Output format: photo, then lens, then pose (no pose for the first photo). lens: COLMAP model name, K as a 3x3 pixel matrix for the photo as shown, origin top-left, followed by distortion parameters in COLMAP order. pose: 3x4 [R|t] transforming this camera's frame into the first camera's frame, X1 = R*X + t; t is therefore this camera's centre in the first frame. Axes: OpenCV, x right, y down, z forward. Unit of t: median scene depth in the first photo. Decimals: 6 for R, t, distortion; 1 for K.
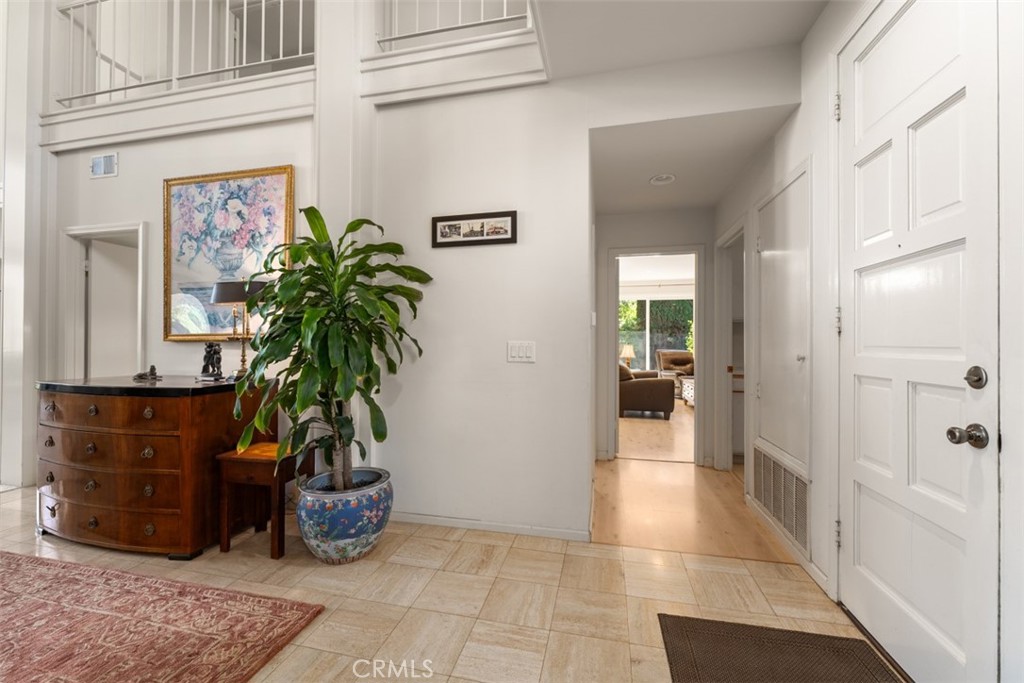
lens RADIAL K [[422.1, 0, 512.0], [0, 422.1, 341.5], [0, 0, 1]] dist [0.000333, 0.000107]
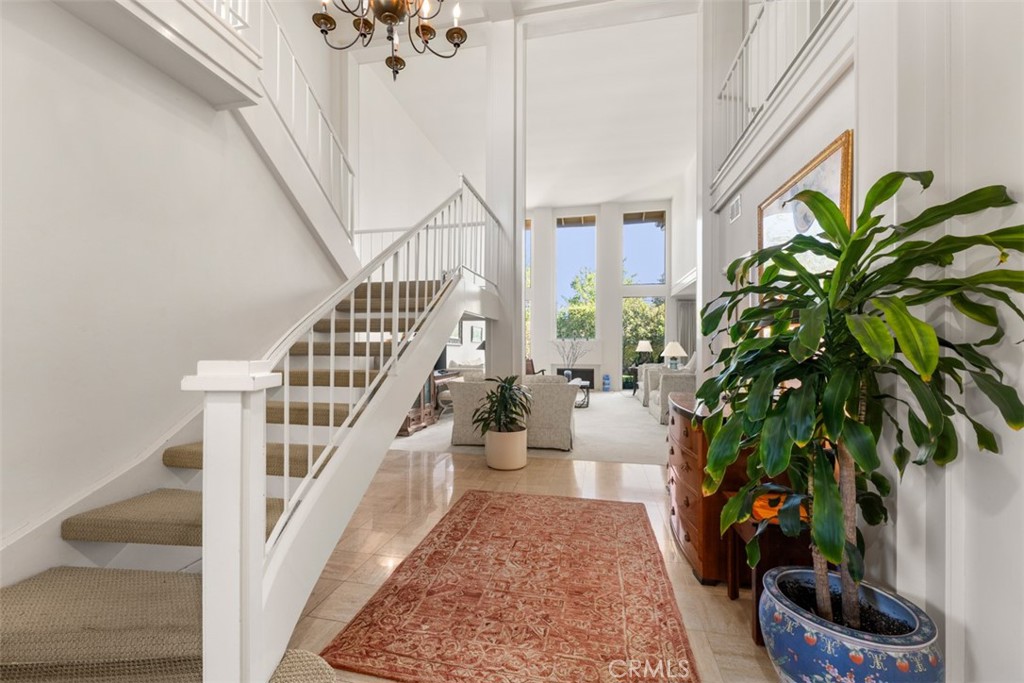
lens RADIAL K [[422.1, 0, 512.0], [0, 422.1, 341.5], [0, 0, 1]] dist [0.000333, 0.000107]
pose [[-0.006380, -0.012738, -0.999899, 0.270887], [0.007607, 0.999889, -0.012787, -0.061752], [0.999951, -0.007688, -0.006282, 0.546248]]
